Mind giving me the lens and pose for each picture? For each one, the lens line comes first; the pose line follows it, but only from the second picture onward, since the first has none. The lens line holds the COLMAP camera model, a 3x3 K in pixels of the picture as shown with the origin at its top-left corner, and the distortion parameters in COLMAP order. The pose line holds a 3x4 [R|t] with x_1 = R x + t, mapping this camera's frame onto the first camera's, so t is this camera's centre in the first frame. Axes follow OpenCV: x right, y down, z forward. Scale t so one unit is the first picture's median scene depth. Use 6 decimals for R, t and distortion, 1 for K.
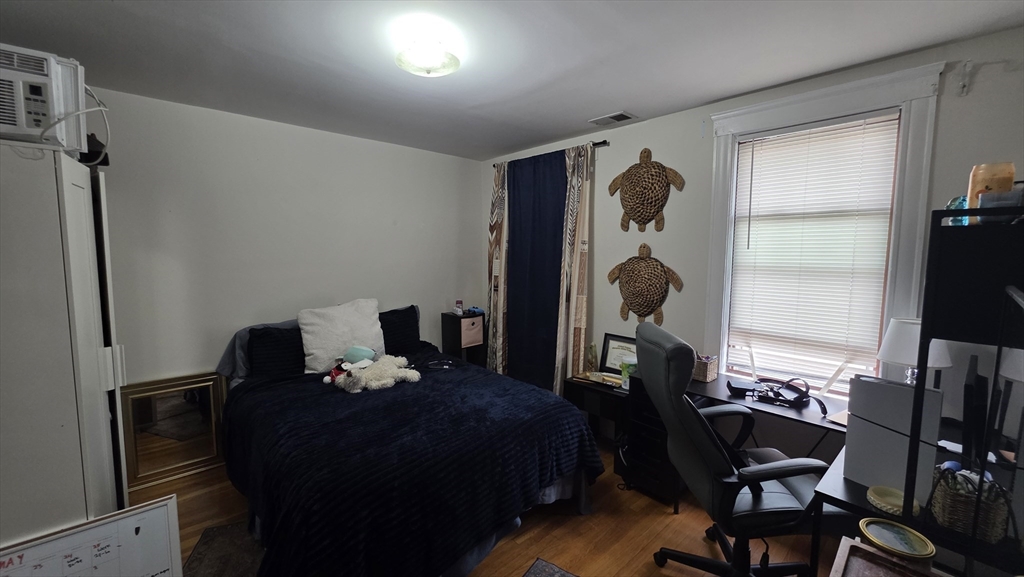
lens RADIAL K [[408.9, 0, 510.8], [0, 408.9, 287.7], [0, 0, 1]] dist [-0.007594, 0.000891]
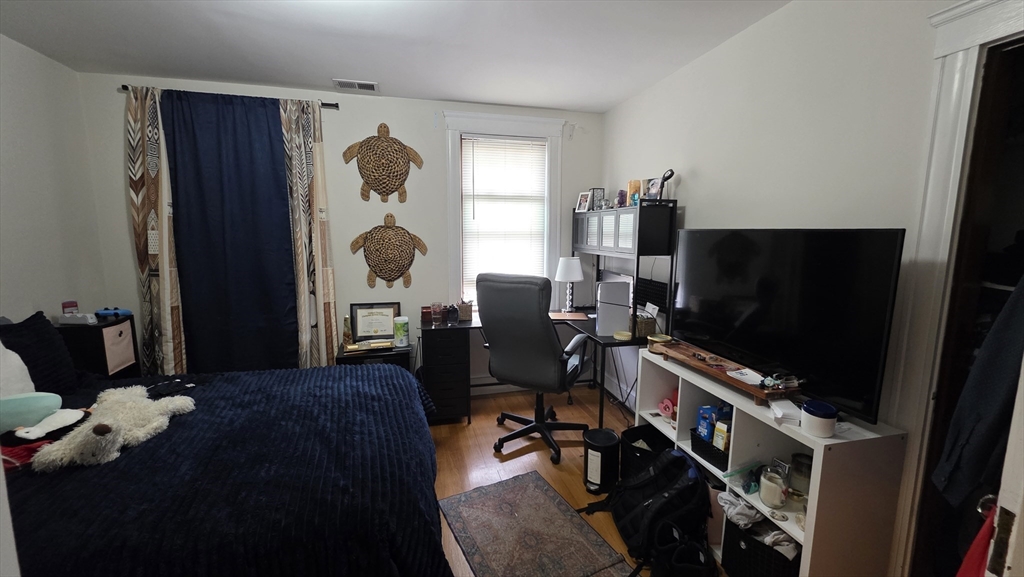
lens RADIAL K [[408.9, 0, 511.6], [0, 408.9, 287.6], [0, 0, 1]] dist [-0.007594, 0.000891]
pose [[0.468869, -0.120513, 0.875008, -0.482298], [0.078943, 0.992401, 0.094381, 0.010437], [-0.879733, 0.024823, 0.474820, 0.202729]]
